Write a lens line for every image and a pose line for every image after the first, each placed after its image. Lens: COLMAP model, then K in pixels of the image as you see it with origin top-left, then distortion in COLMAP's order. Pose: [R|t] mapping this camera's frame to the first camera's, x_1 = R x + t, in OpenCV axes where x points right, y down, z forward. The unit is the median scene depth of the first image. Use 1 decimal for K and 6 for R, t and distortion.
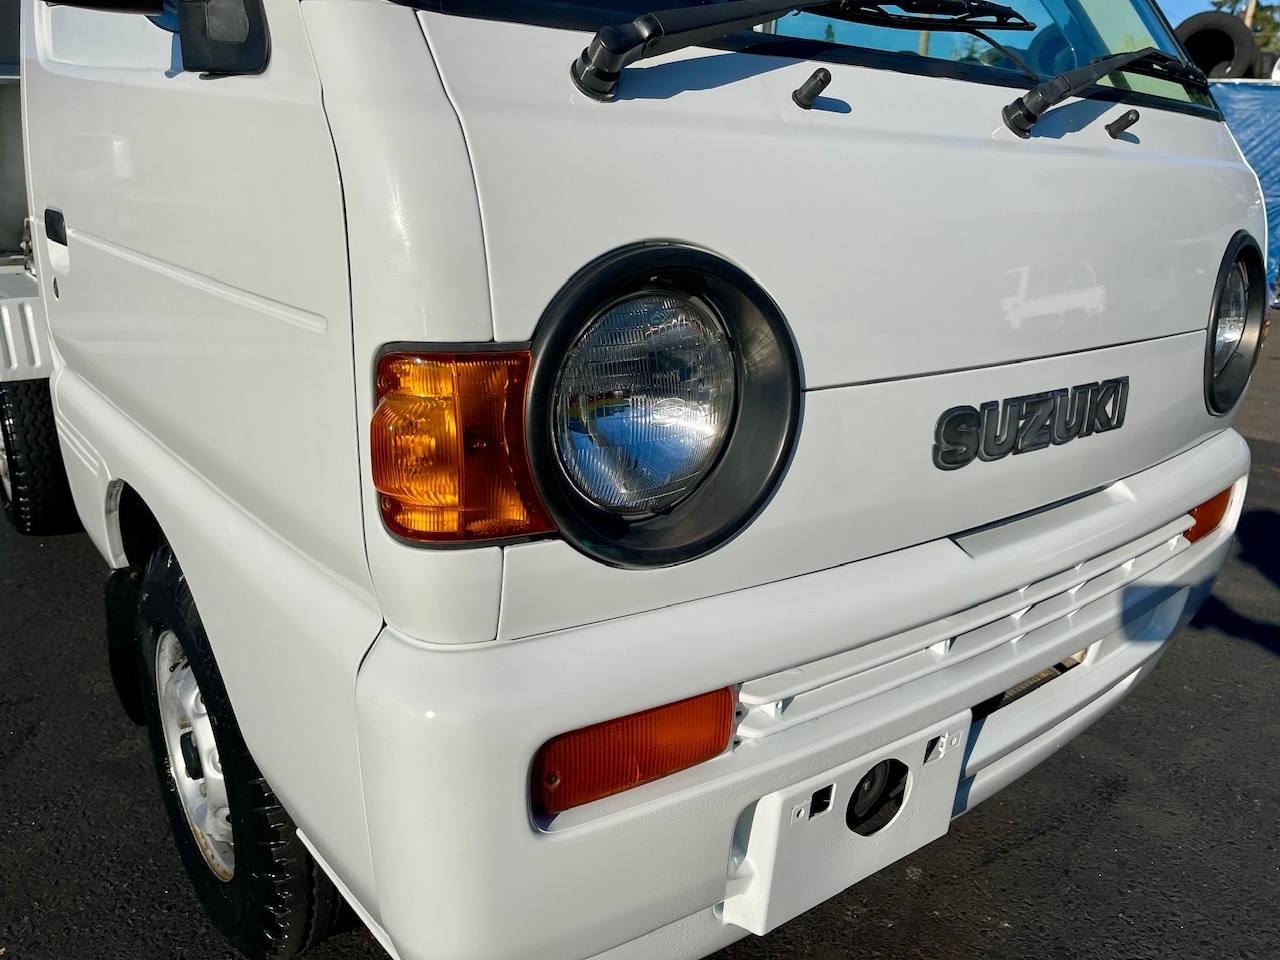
lens RADIAL K [[966.7, 0, 645.7], [0, 966.7, 487.0], [0, 0, 1]] dist [0.028019, -0.070427]
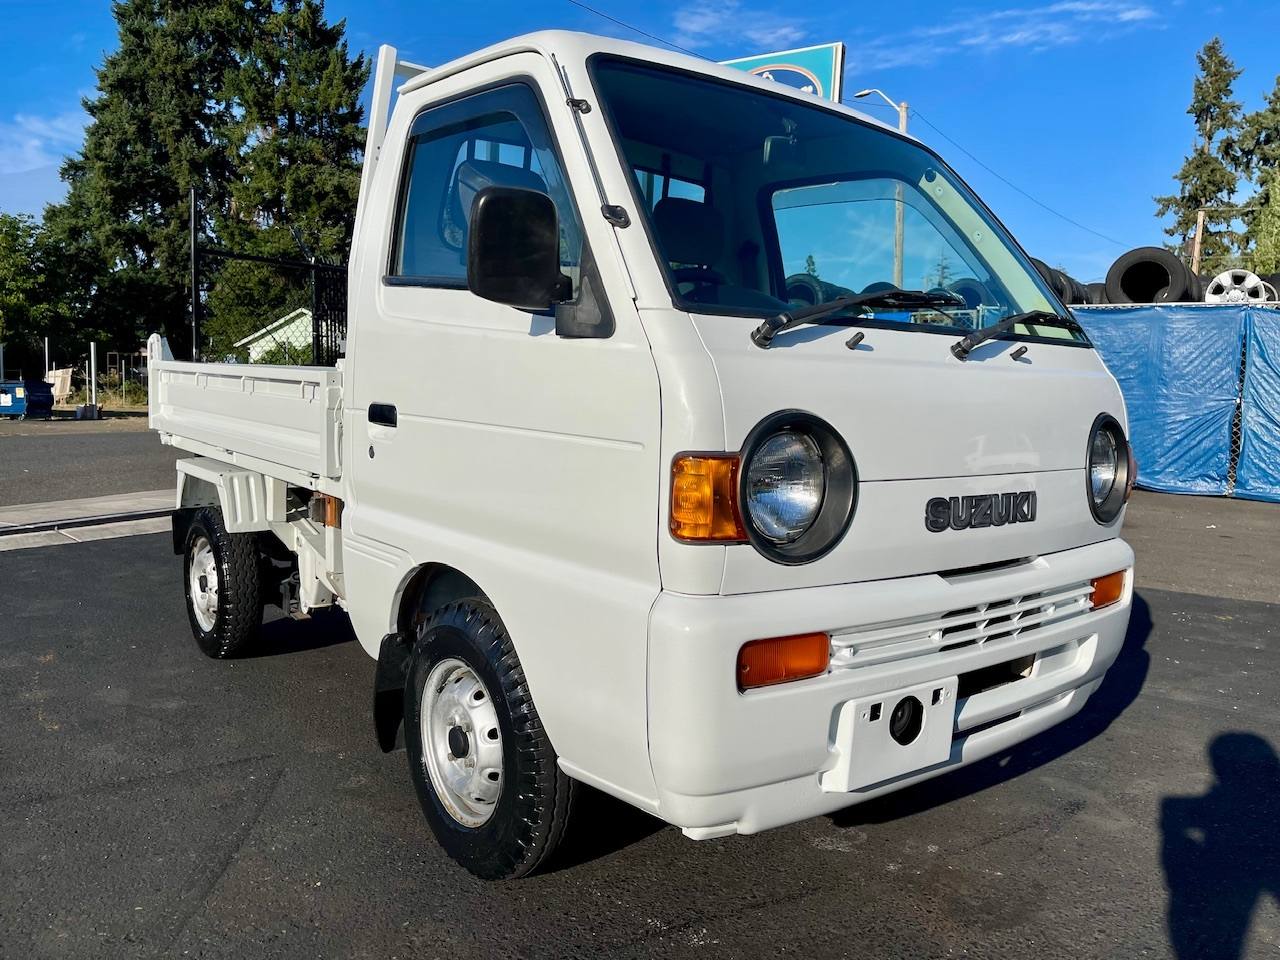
lens RADIAL K [[950.3, 0, 640.0], [0, 950.3, 480.0], [0, 0, 1]] dist [0.001540, -0.011011]
pose [[0.999973, -0.003220, -0.006595, -0.231331], [0.001748, 0.977228, -0.212185, 0.261480], [0.007128, 0.212168, 0.977207, -0.779123]]
